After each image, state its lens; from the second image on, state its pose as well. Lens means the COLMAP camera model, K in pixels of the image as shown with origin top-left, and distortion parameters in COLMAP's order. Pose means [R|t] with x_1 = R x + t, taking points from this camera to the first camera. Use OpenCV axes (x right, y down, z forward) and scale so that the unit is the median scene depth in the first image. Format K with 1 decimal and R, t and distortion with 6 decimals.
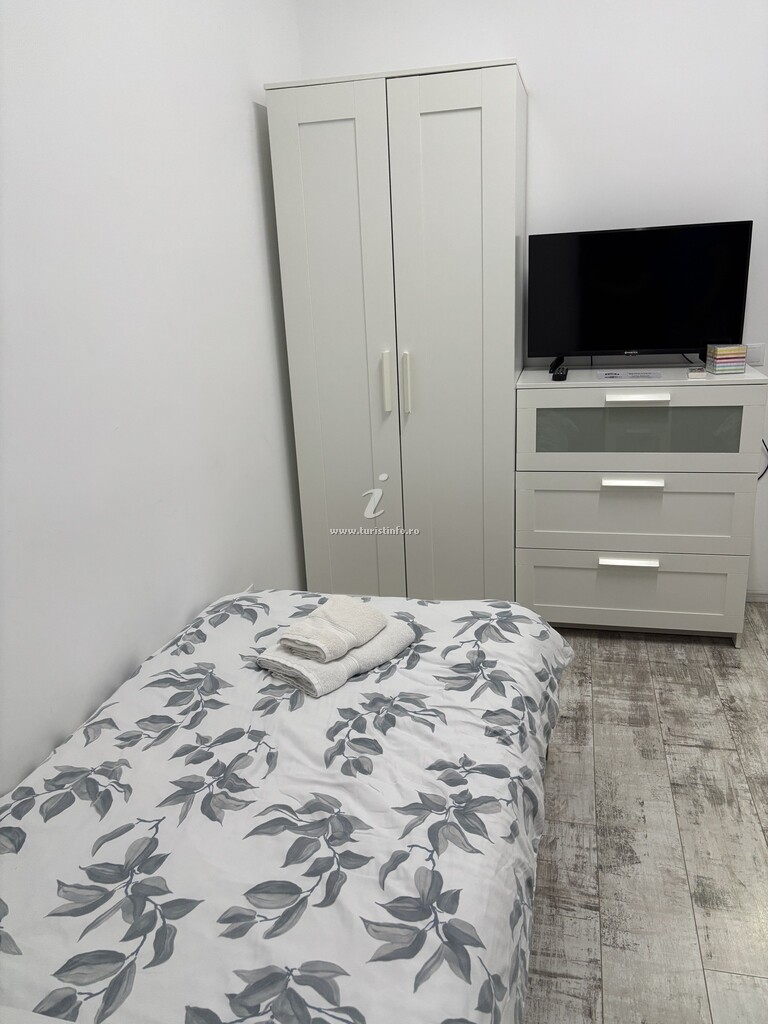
lens RADIAL K [[782.3, 0, 376.1], [0, 782.3, 509.2], [0, 0, 1]] dist [0.029856, -0.035872]
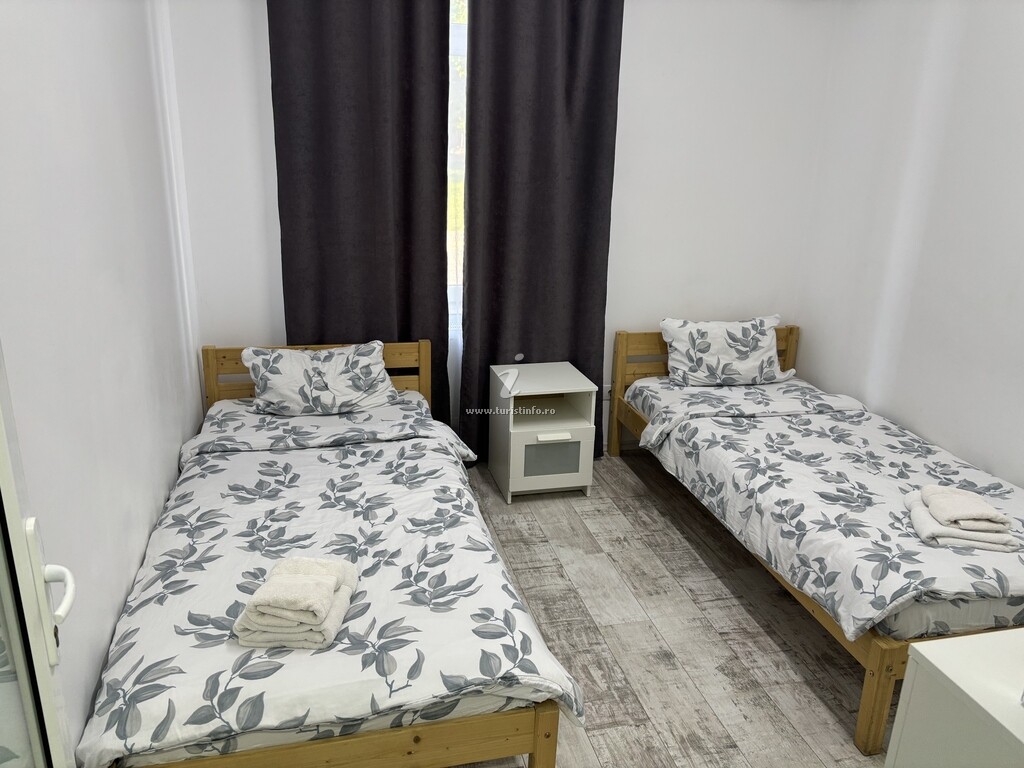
lens RADIAL K [[782.3, 0, 512.0], [0, 782.3, 384.0], [0, 0, 1]] dist [0.029856, -0.035872]
pose [[-0.886941, 0.170657, -0.429200, 1.240561], [-0.118012, 0.814666, 0.567796, -0.729550], [0.446553, 0.554252, -0.702421, 1.654363]]
